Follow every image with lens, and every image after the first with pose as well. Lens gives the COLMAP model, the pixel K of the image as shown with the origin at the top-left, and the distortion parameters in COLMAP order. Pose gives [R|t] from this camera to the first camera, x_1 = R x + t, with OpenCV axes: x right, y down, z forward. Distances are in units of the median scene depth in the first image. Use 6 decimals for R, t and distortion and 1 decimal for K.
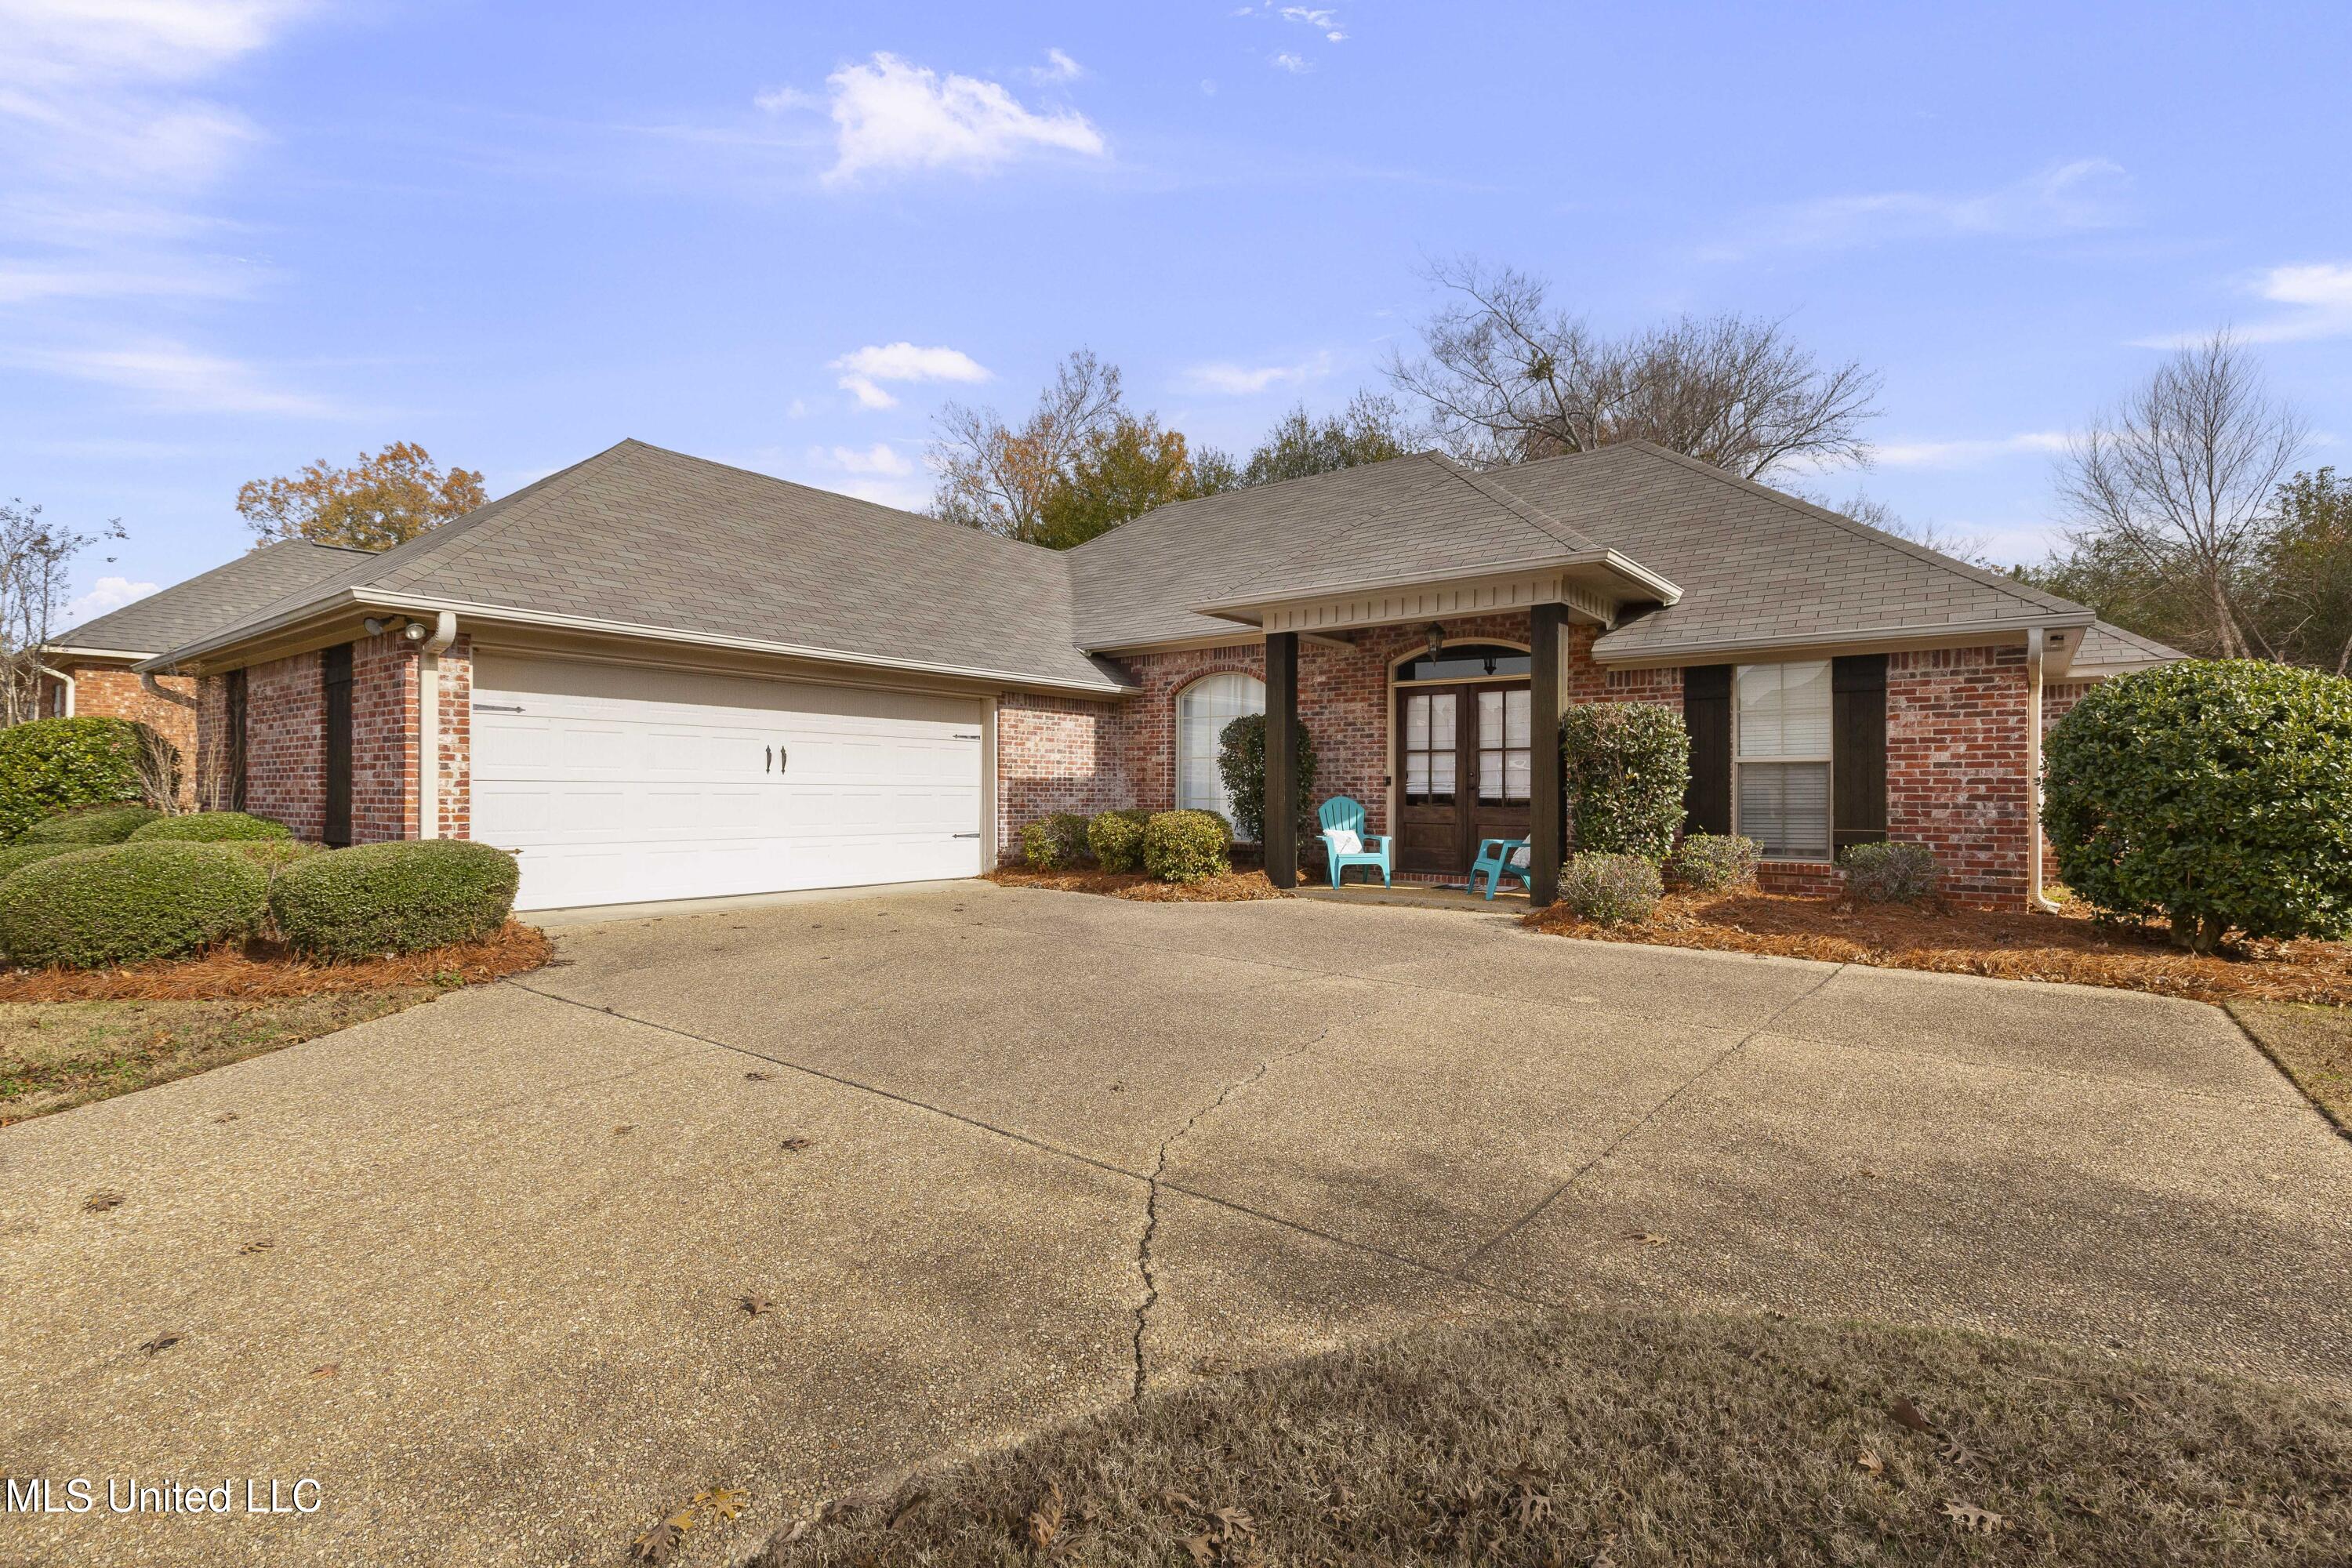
lens RADIAL K [[1069.9, 0, 1170.7], [0, 1069.9, 793.6], [0, 0, 1]] dist [0.001142, -0.000210]
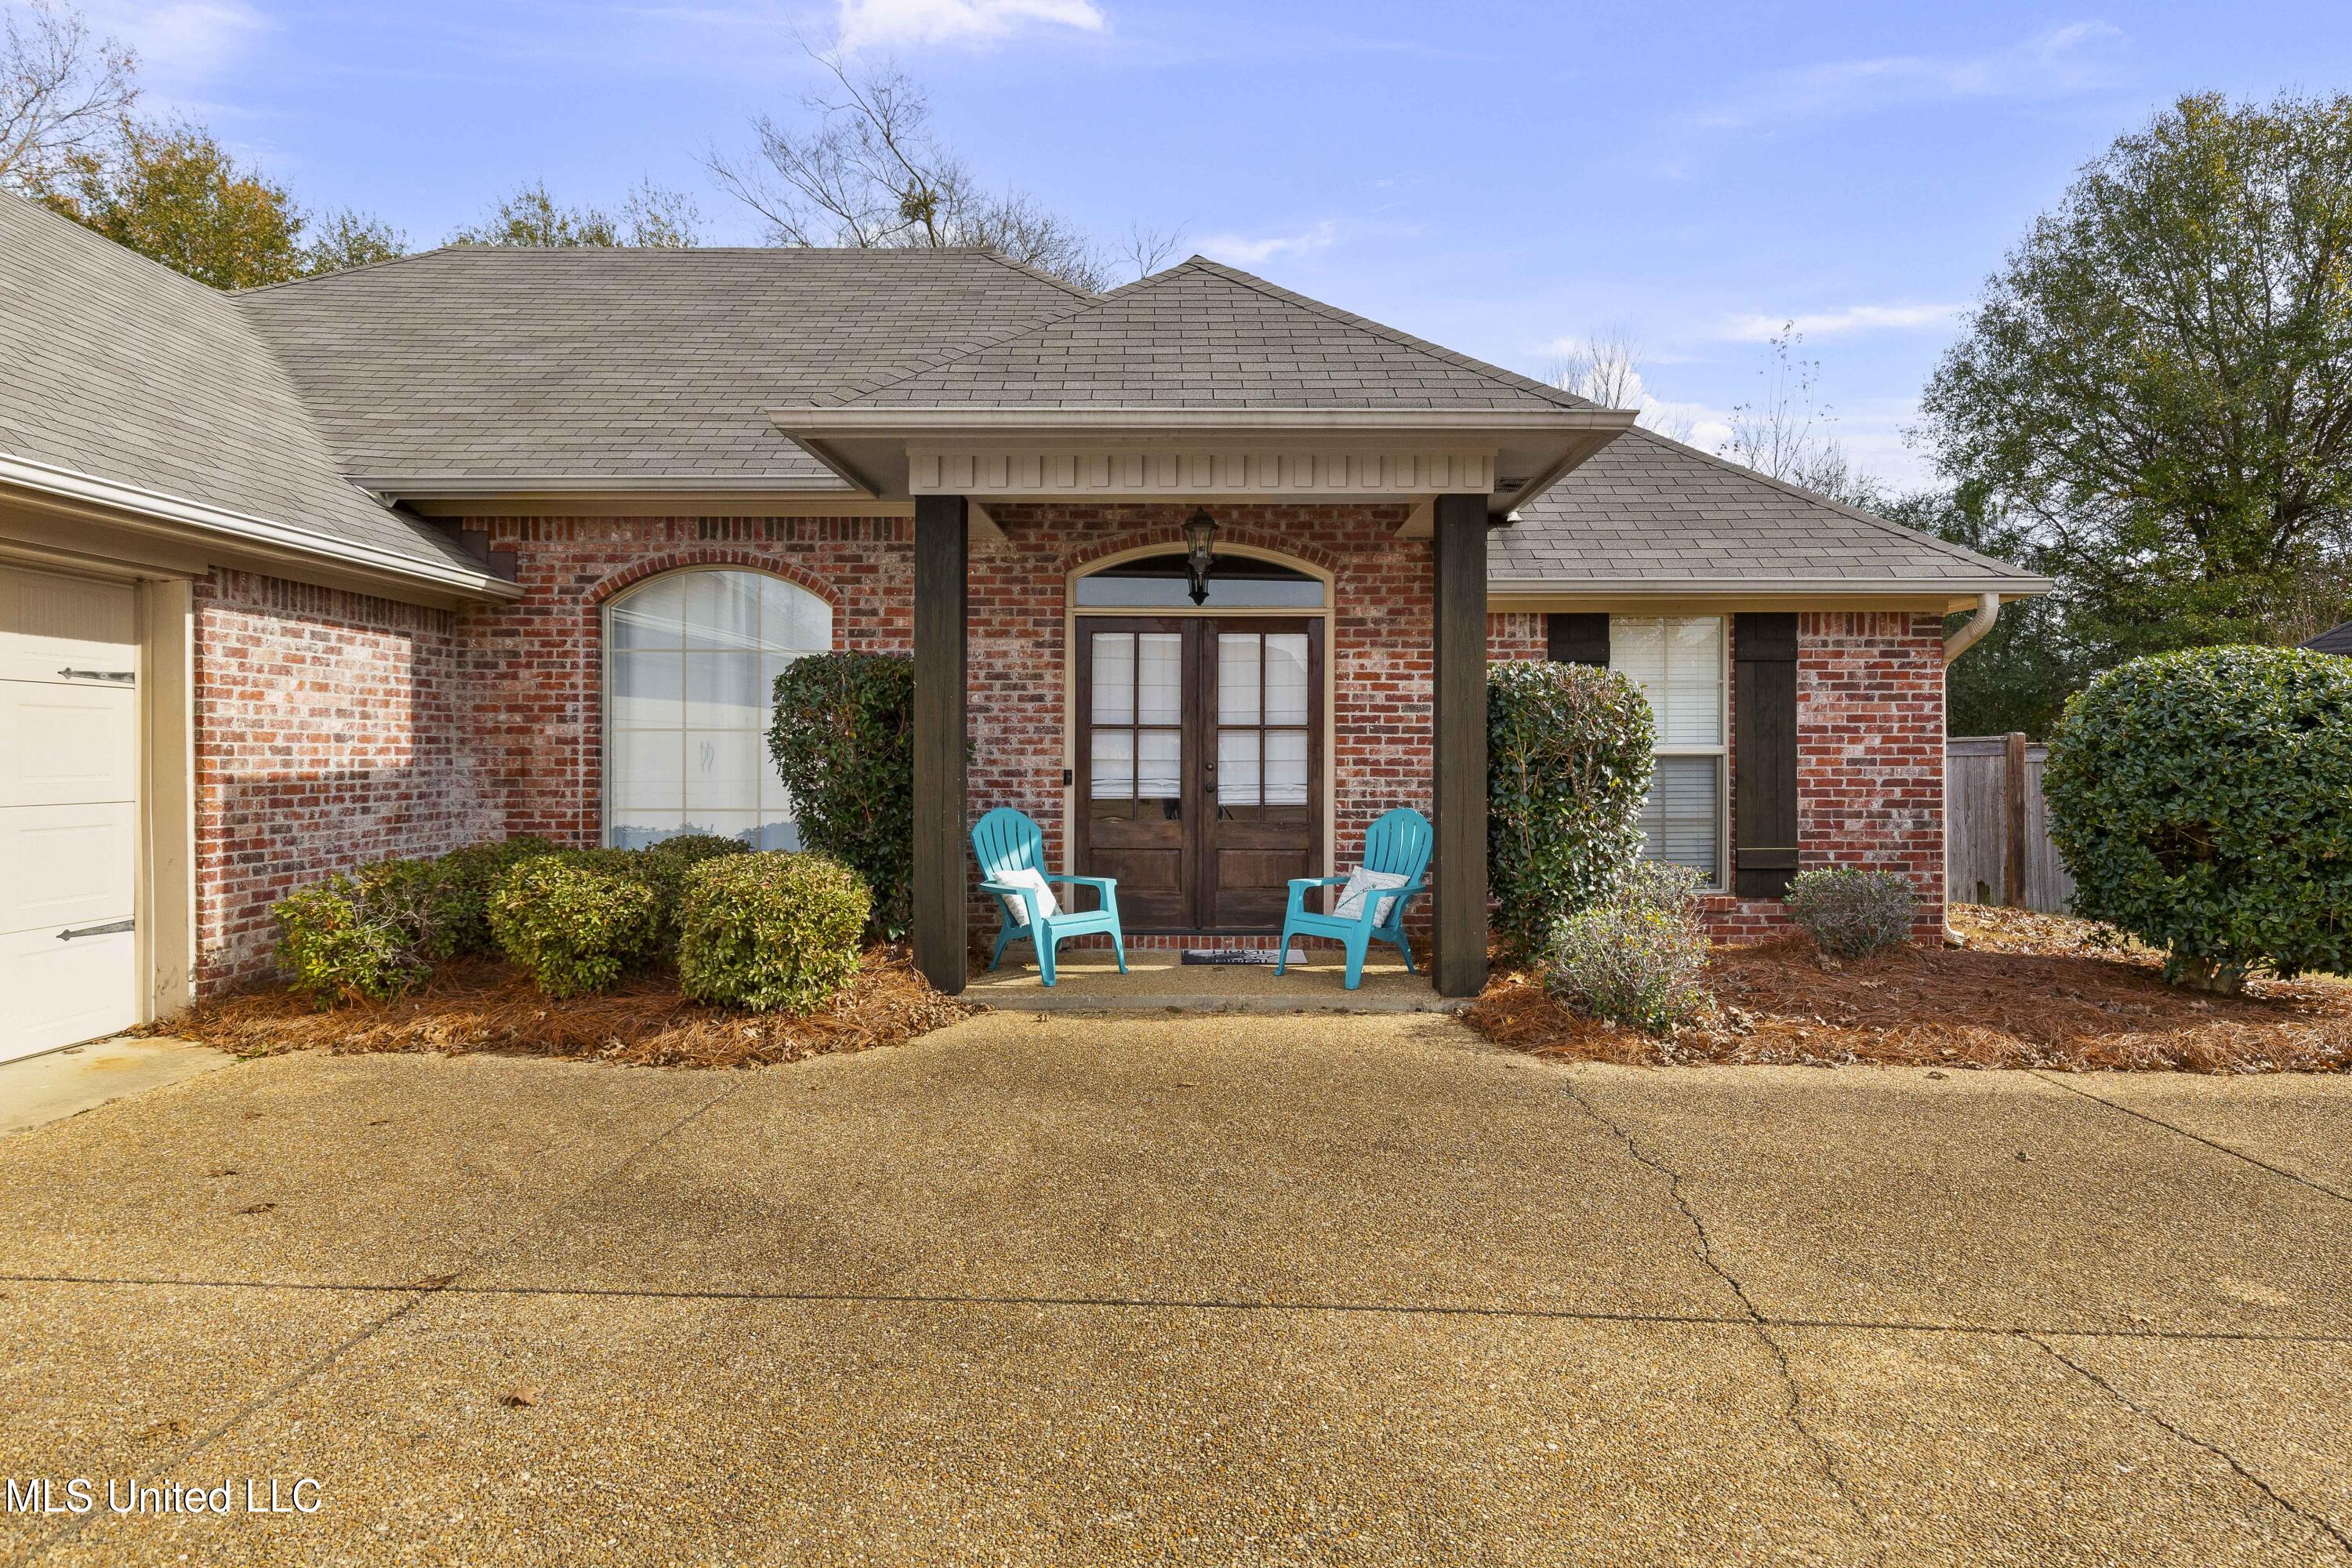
lens RADIAL K [[1290.0, 0, 1173.8], [0, 1290.0, 758.8], [0, 0, 1]] dist [0.001441, -0.000776]
pose [[0.792750, -0.004818, 0.609528, -0.180869], [0.001819, 0.999983, 0.005538, -0.026522], [-0.609544, -0.003281, 0.792745, 0.427263]]
